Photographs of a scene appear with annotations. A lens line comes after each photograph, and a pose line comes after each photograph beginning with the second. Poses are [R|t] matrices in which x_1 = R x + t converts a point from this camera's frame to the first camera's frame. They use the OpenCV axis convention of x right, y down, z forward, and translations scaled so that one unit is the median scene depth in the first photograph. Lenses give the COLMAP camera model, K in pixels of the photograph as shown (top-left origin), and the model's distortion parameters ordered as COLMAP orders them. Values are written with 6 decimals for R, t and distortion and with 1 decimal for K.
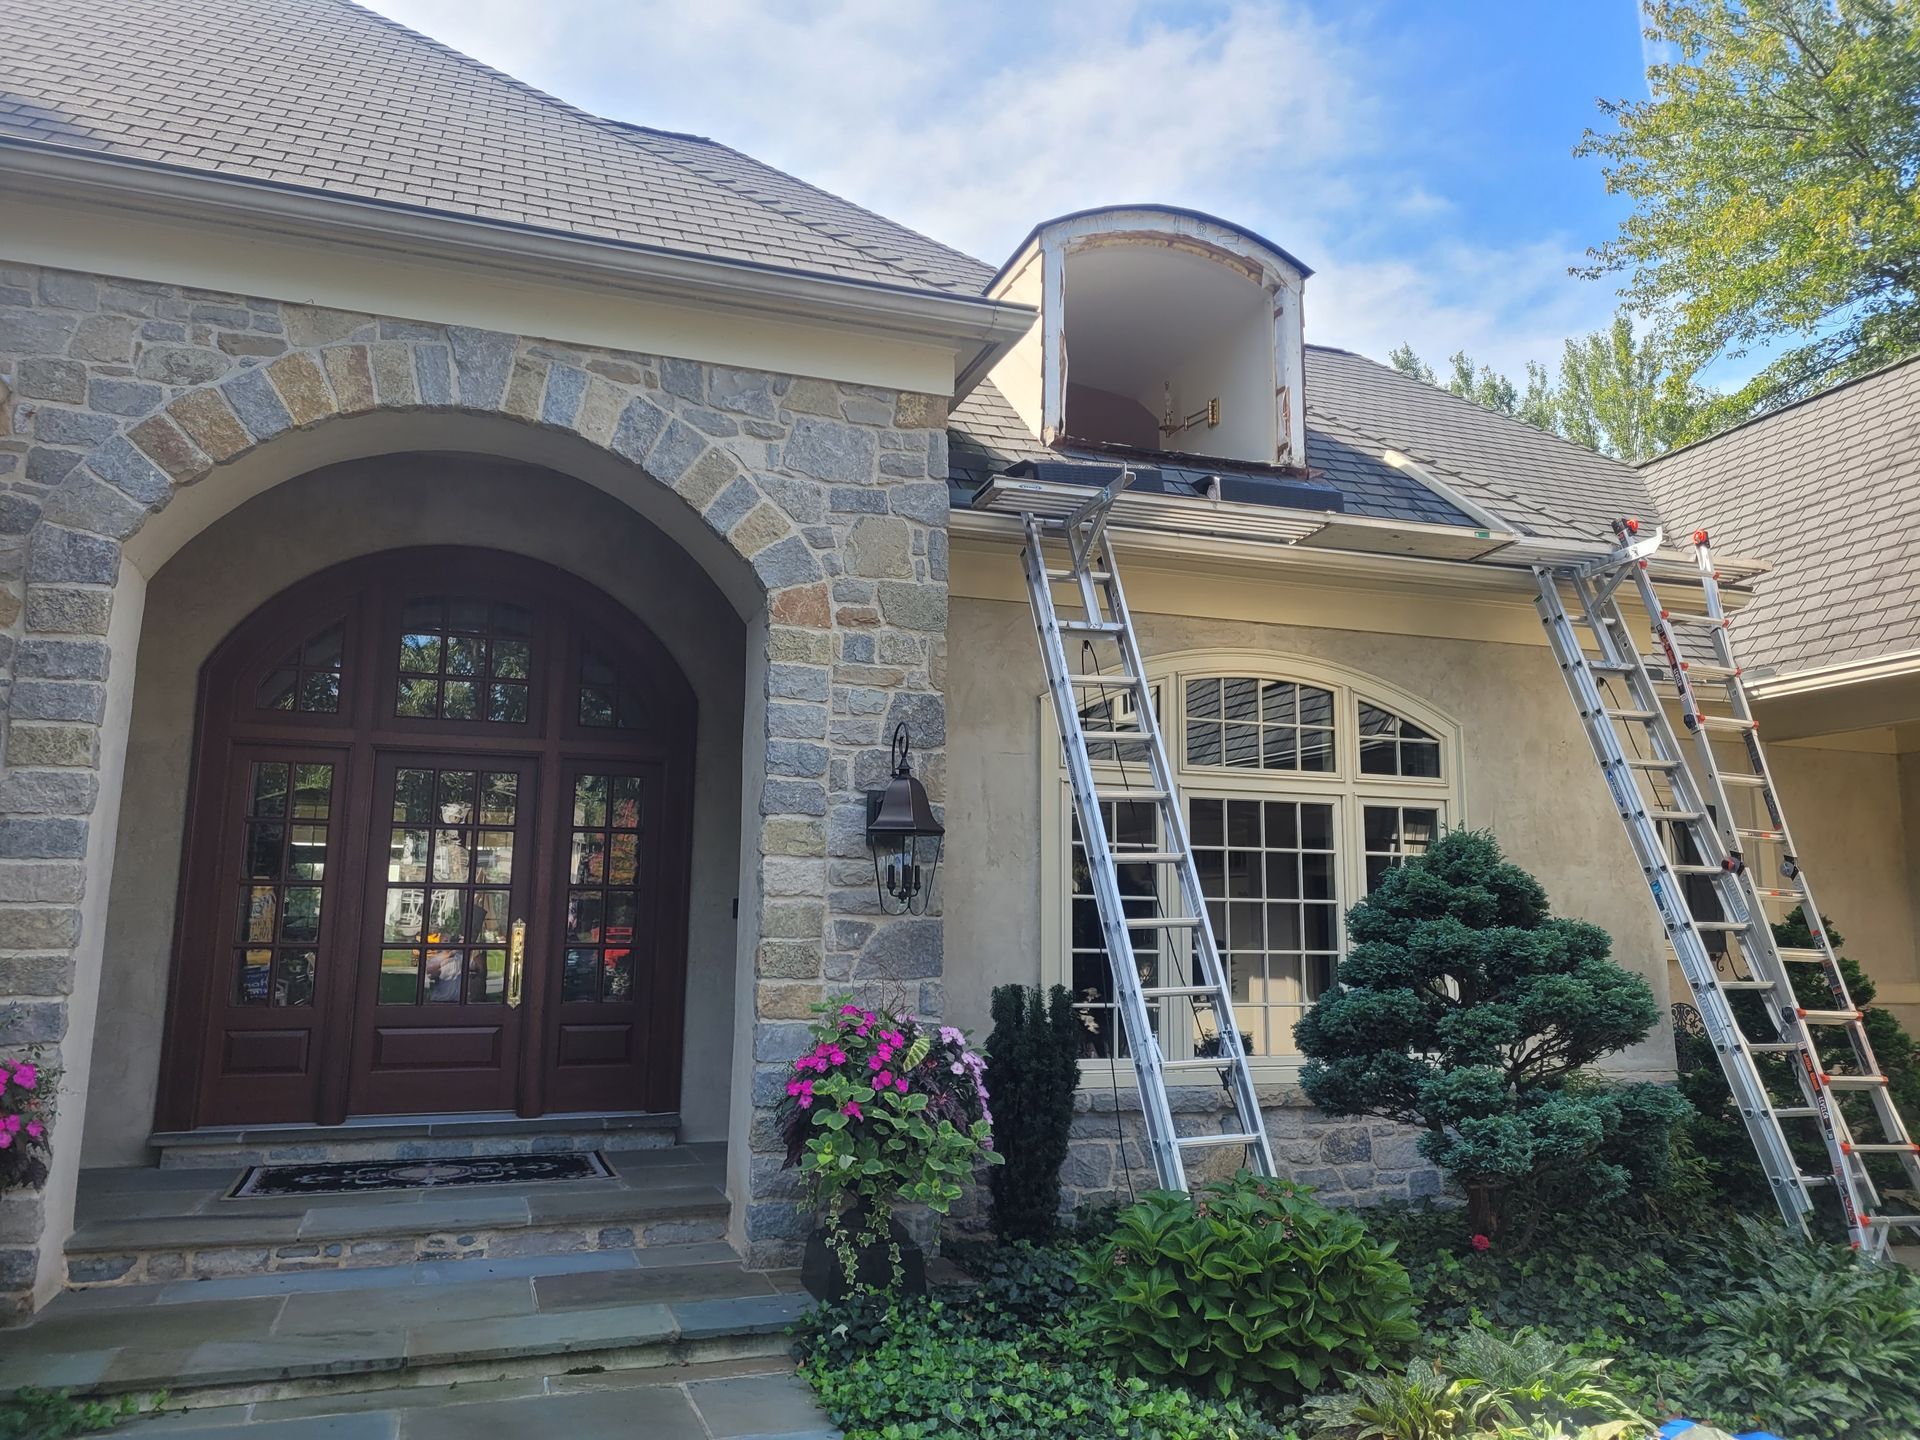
lens RADIAL K [[1441.1, 0, 955.2], [0, 1441.1, 717.0], [0, 0, 1]] dist [0.037910, -0.027486]
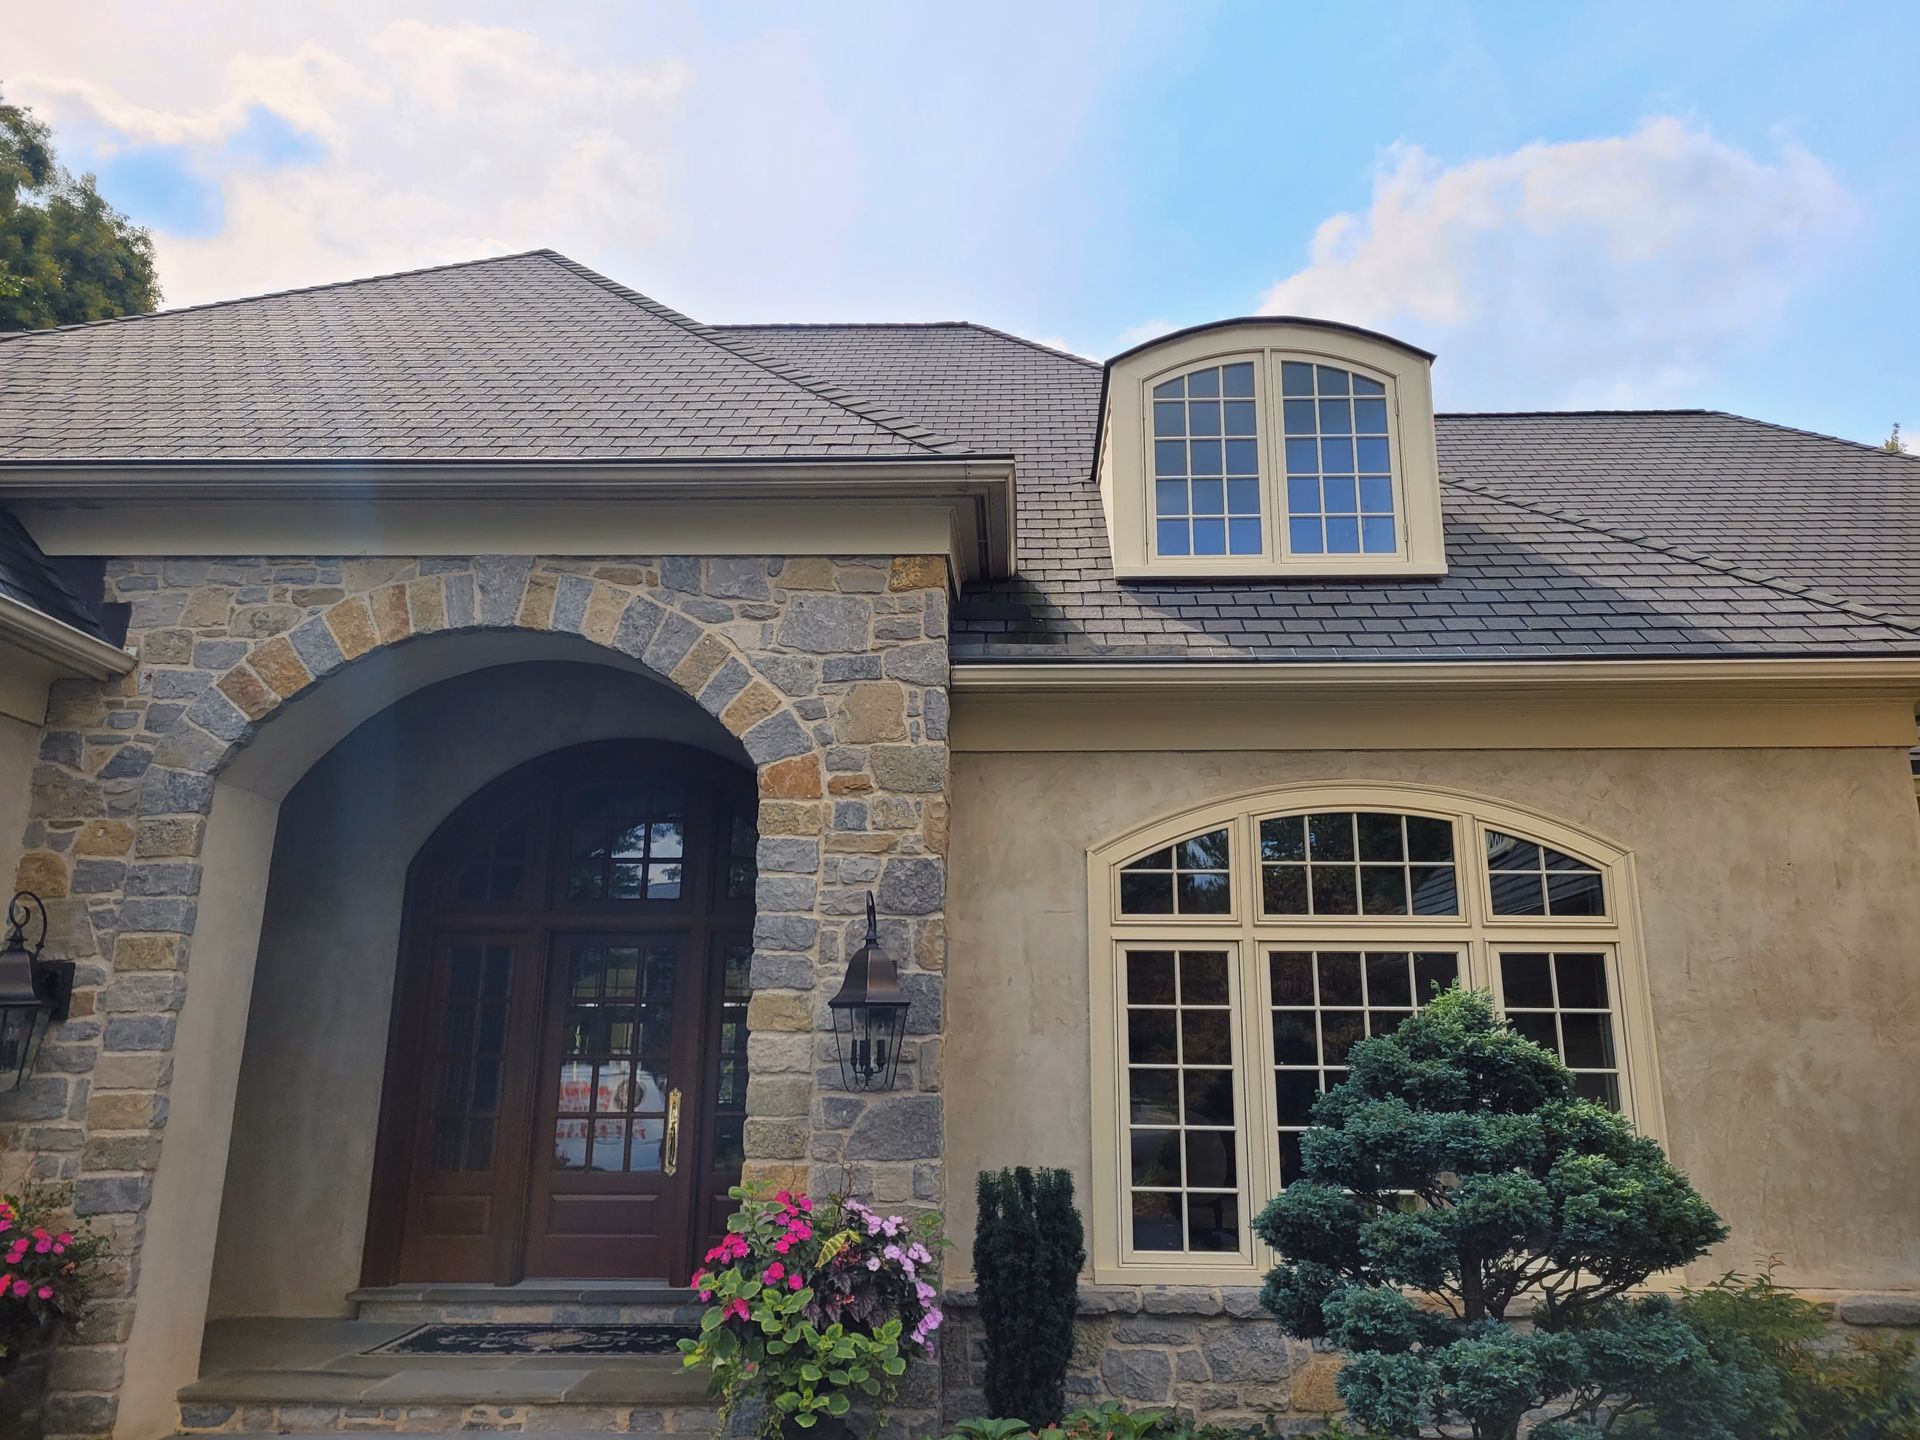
lens RADIAL K [[1441.1, 0, 961.8], [0, 1441.1, 716.9], [0, 0, 1]] dist [0.037910, -0.027486]
pose [[0.933320, -0.092043, -0.347048, 0.369724], [0.058117, 0.992564, -0.106951, -0.005074], [0.354312, 0.079650, 0.931729, 0.099910]]
